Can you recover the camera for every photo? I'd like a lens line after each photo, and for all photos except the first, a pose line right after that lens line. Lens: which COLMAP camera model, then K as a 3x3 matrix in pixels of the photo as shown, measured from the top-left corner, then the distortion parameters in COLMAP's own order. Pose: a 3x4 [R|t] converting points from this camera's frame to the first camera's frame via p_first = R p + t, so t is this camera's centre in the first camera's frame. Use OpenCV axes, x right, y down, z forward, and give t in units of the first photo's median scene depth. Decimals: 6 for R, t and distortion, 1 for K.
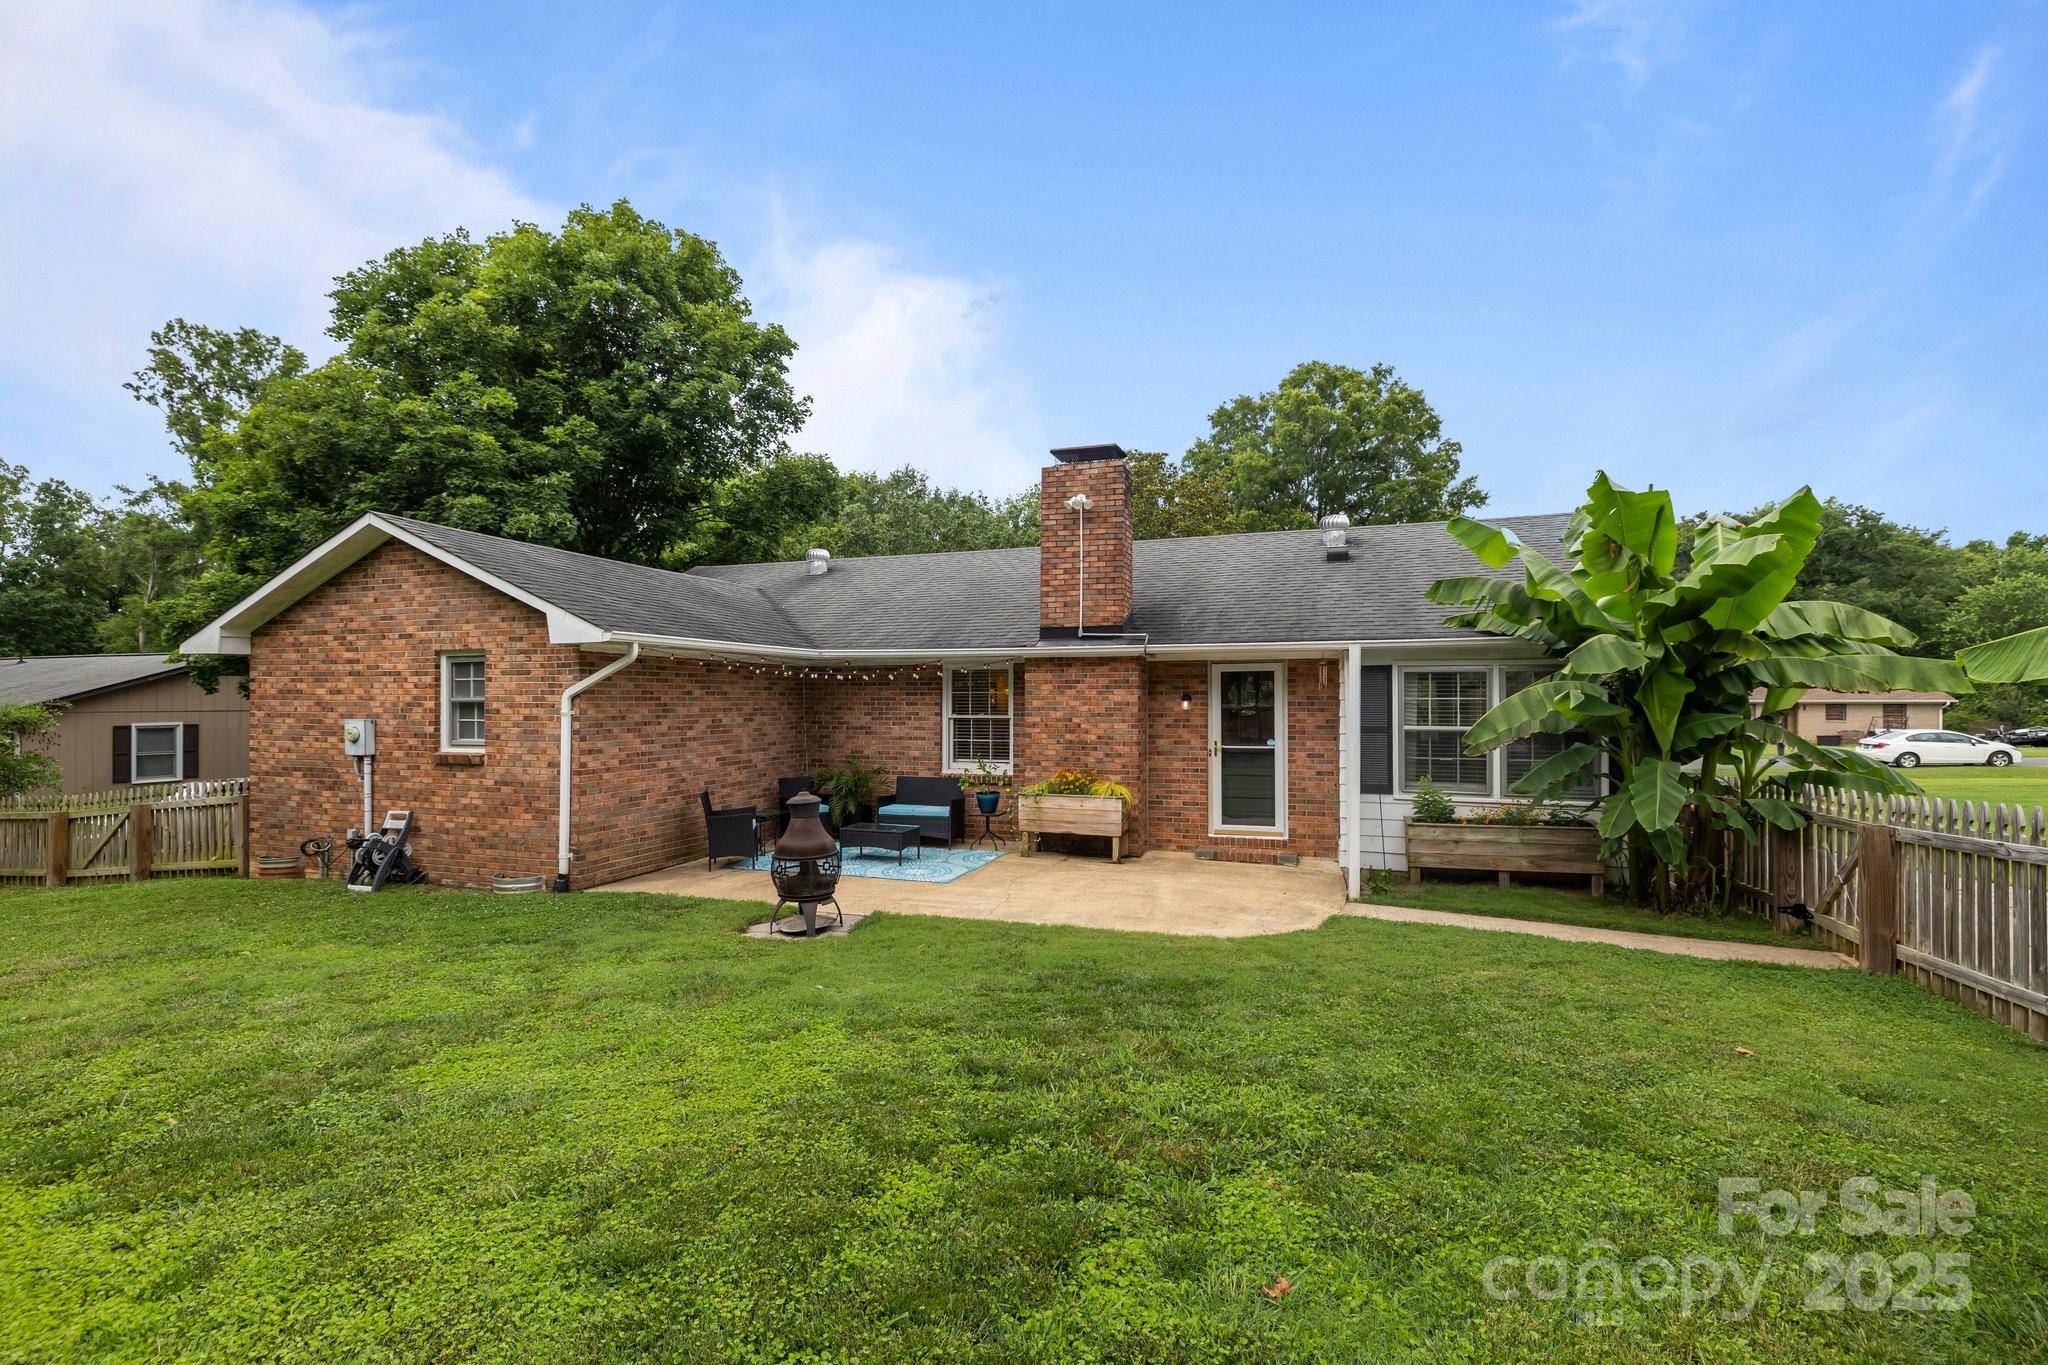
lens RADIAL K [[883.1, 0, 1034.9], [0, 883.1, 721.3], [0, 0, 1]] dist [0.000927, -0.001112]
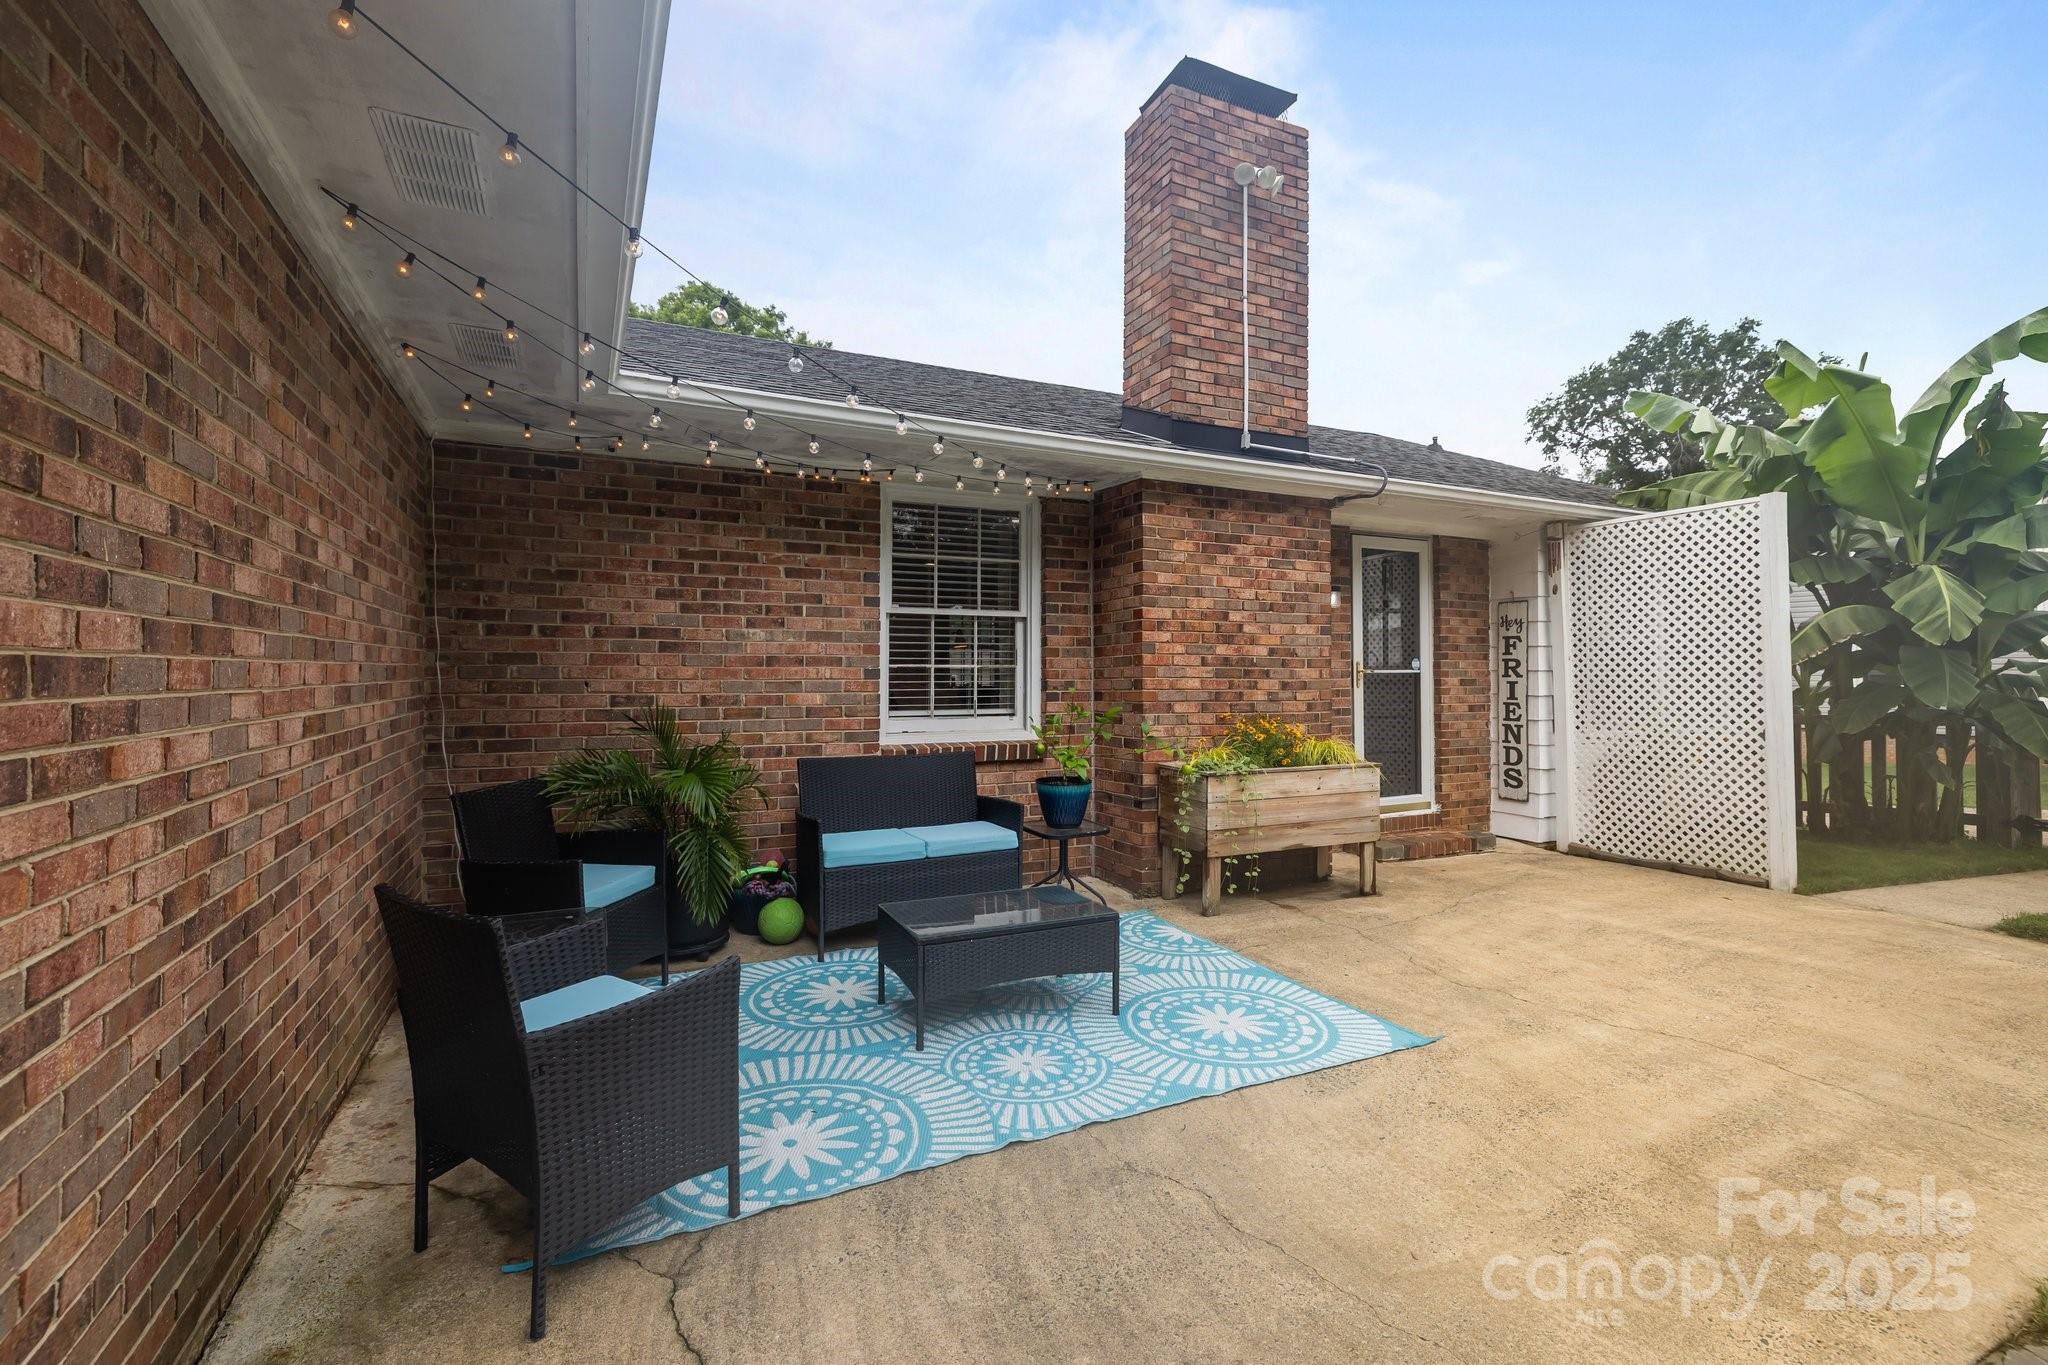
lens RADIAL K [[883.1, 0, 1022.7], [0, 883.1, 669.7], [0, 0, 1]] dist [0.000927, -0.001112]
pose [[0.717025, 0.002334, 0.697043, -0.395890], [0.016481, 0.999658, -0.020301, 0.037619], [-0.696852, 0.026045, 0.716742, 0.752021]]
